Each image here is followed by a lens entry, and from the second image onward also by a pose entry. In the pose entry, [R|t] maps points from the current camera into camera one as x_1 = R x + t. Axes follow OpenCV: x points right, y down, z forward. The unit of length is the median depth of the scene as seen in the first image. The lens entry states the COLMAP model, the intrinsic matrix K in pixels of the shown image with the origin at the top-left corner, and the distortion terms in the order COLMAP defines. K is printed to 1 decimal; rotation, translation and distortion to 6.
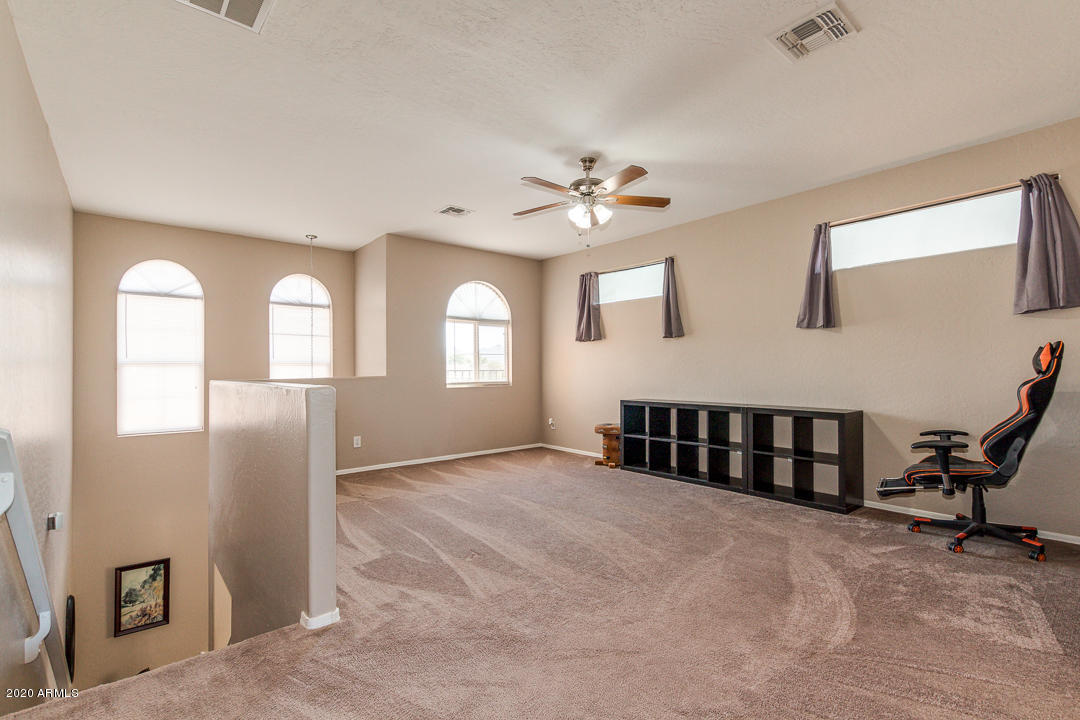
lens RADIAL K [[495.8, 0, 542.3], [0, 495.8, 363.5], [0, 0, 1]] dist [0.000033, -0.000046]
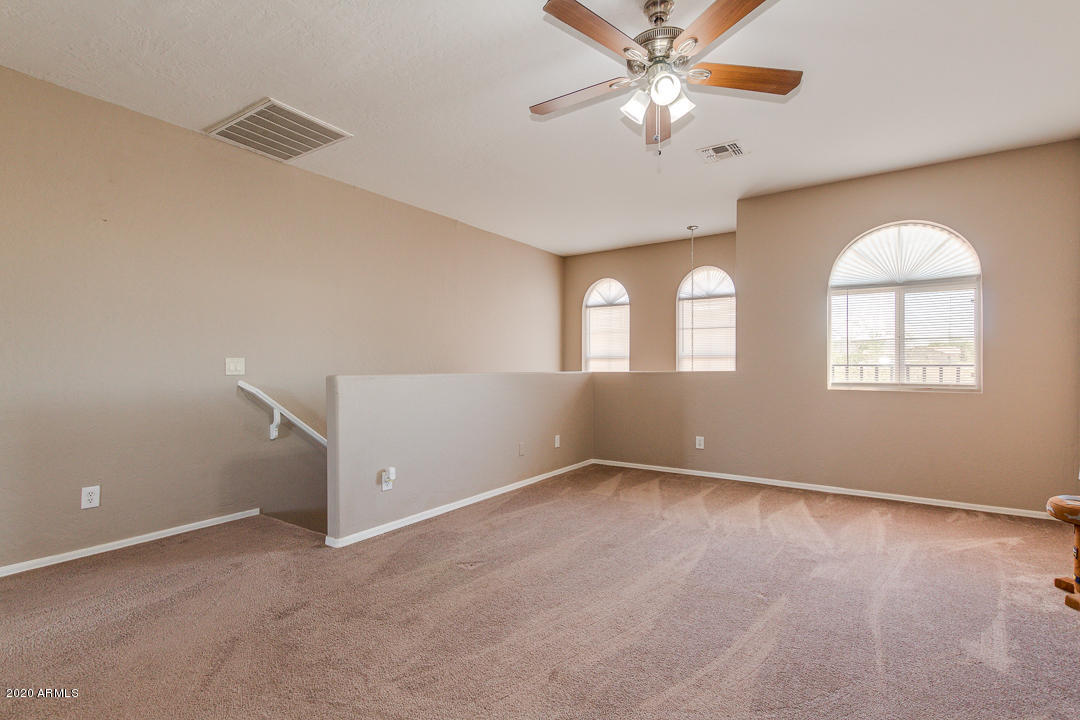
lens RADIAL K [[495.8, 0, 541.5], [0, 495.8, 362.7], [0, 0, 1]] dist [0.000033, -0.000046]
pose [[0.267553, 0.000591, -0.963543, 0.378385], [0.010384, 0.999940, 0.003497, 0.004088], [0.963487, -0.010941, 0.267531, 0.419453]]
